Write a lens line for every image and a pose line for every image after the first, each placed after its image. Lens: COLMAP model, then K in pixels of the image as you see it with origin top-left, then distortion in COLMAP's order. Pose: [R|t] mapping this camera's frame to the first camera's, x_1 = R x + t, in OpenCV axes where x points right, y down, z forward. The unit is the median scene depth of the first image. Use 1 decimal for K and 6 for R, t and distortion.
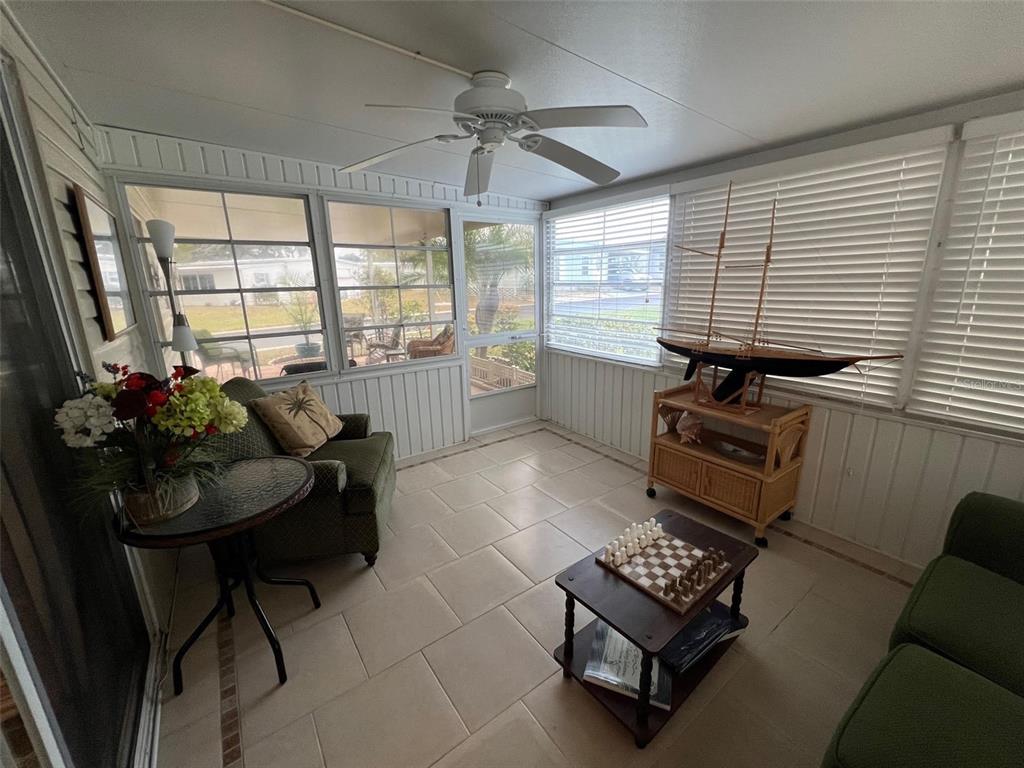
lens RADIAL K [[419.7, 0, 510.4], [0, 419.7, 381.1], [0, 0, 1]] dist [-0.002782, 0.000739]
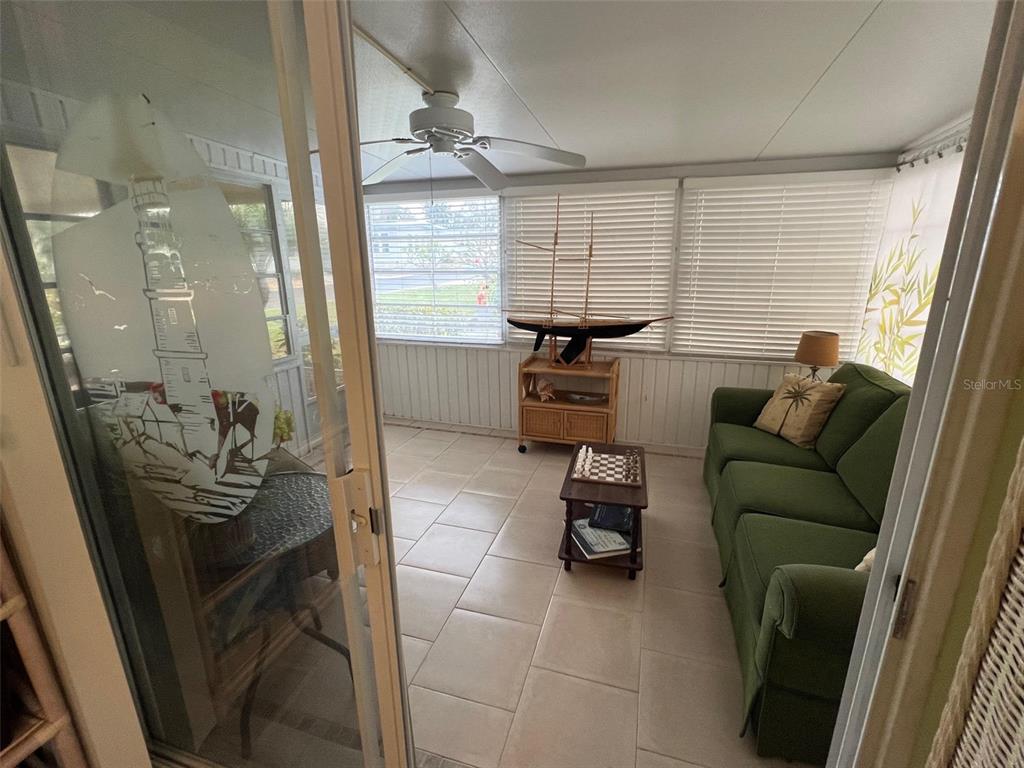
lens RADIAL K [[466.7, 0, 521.2], [0, 466.7, 388.7], [0, 0, 1]] dist [-0.021016, 0.000619]
pose [[0.789557, -0.150201, 0.595012, -0.494787], [0.137476, 0.988234, 0.067040, 0.010416], [-0.598080, 0.028868, 0.800916, -0.070020]]
